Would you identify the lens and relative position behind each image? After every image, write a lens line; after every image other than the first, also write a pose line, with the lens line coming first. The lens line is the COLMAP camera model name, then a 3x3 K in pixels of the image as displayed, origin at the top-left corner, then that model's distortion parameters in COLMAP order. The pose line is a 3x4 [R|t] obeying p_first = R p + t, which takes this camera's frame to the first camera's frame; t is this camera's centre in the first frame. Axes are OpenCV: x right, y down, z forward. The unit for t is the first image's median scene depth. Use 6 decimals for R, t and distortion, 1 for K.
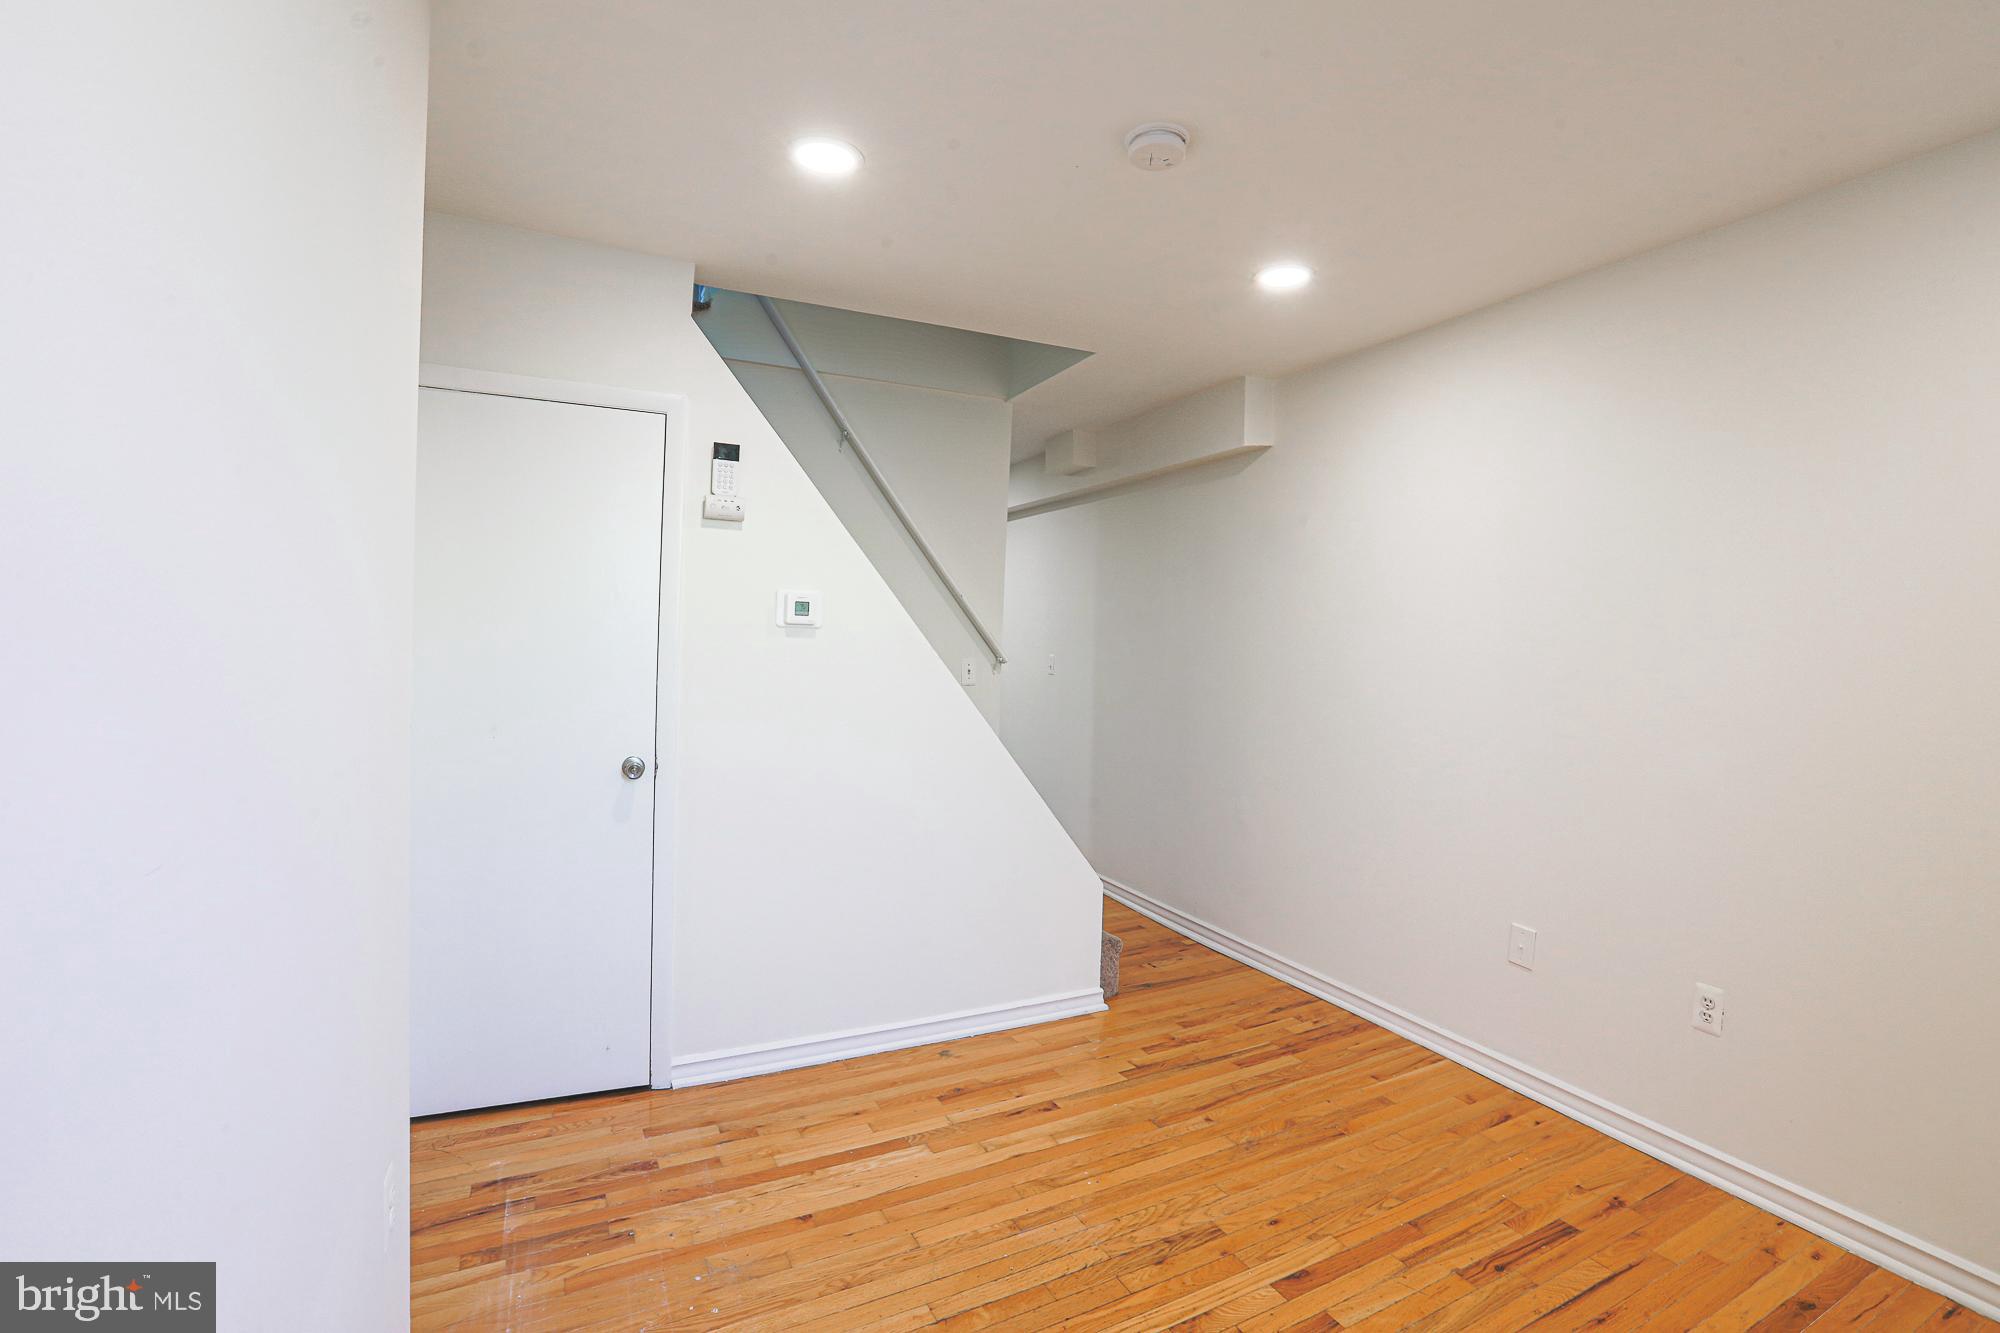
lens RADIAL K [[920.6, 0, 1110.6], [0, 920.6, 664.9], [0, 0, 1]] dist [-0.067048, 0.024643]
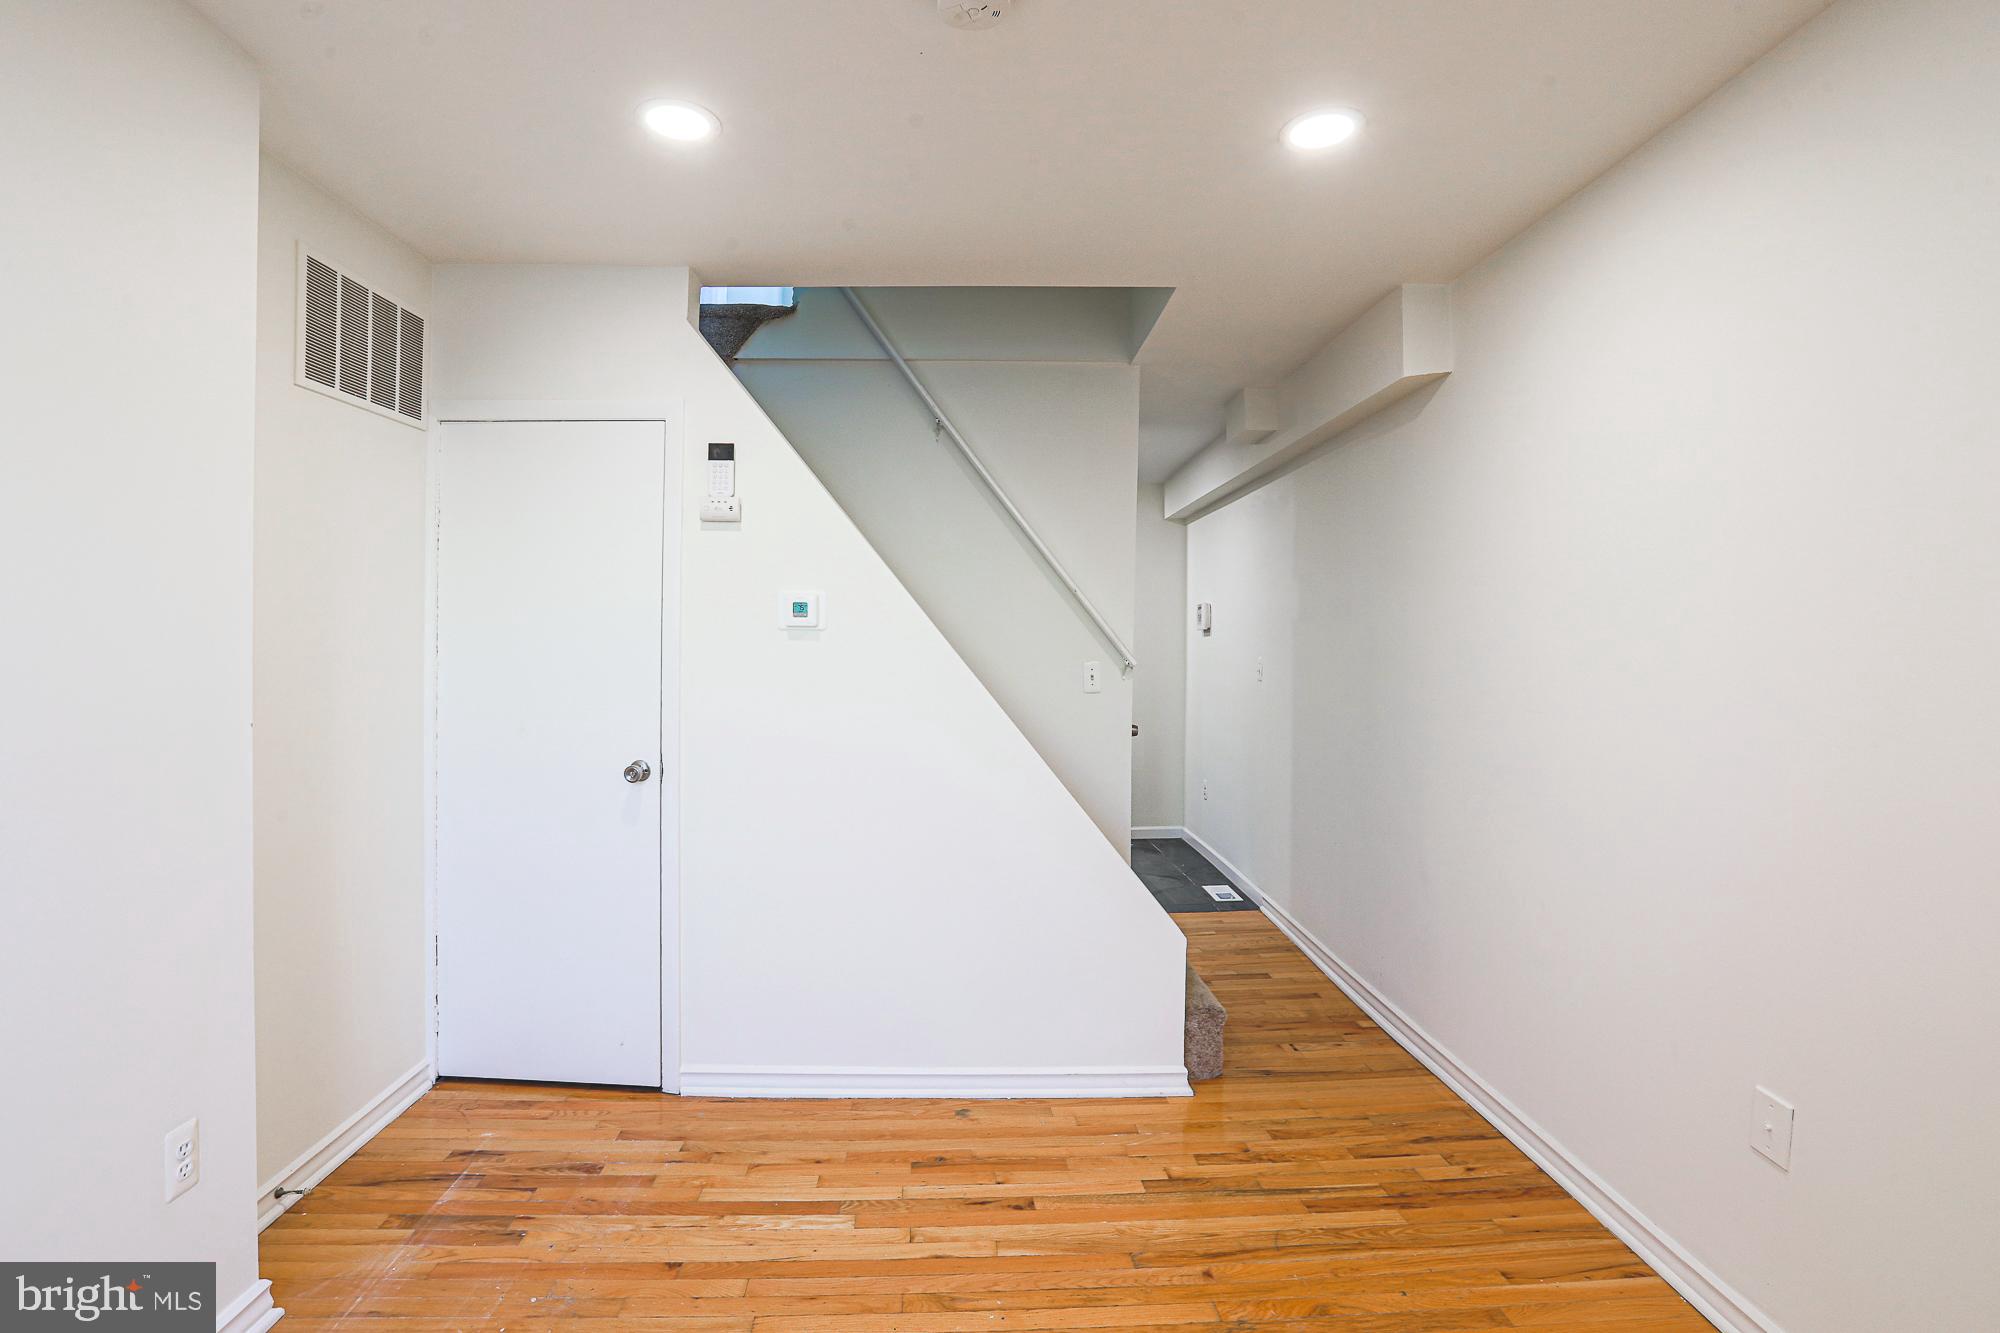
lens RADIAL K [[972.7, 0, 1034.5], [0, 972.7, 661.7], [0, 0, 1]] dist [-0.059333, 0.022706]
pose [[0.884192, -0.009109, -0.467035, 0.347709], [0.005546, 0.999944, -0.009003, 0.000490], [0.467091, 0.005370, 0.884193, 0.228824]]
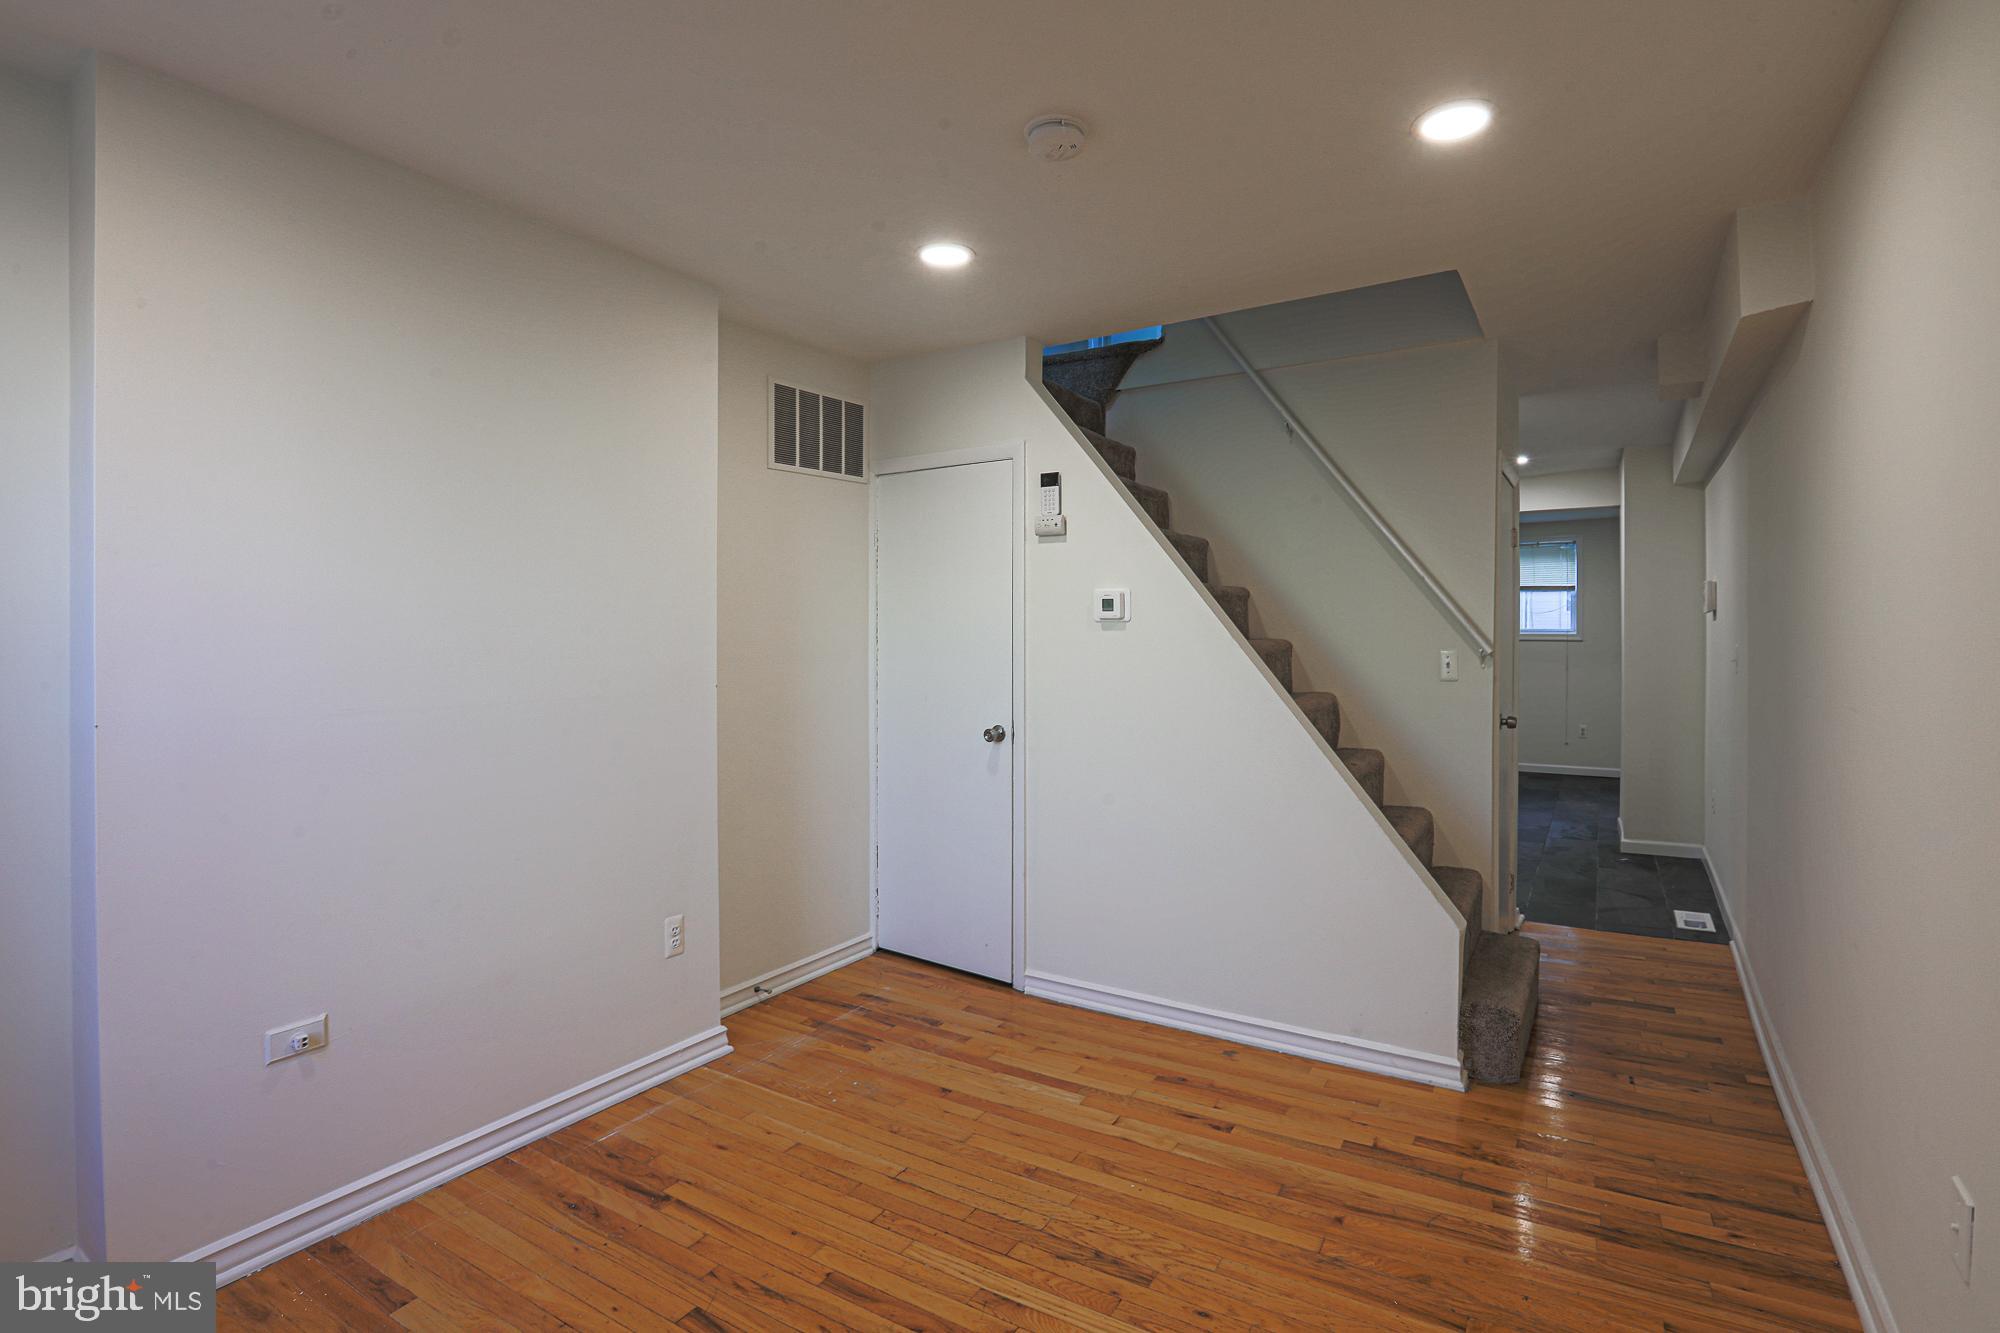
lens RADIAL K [[1029.4, 0, 1052.3], [0, 1029.4, 655.9], [0, 0, 1]] dist [-0.053012, 0.019125]
pose [[0.462175, -0.005871, -0.886769, 0.774185], [0.000263, 0.999979, -0.006483, 0.007703], [0.886789, 0.002763, 0.462167, 0.352772]]
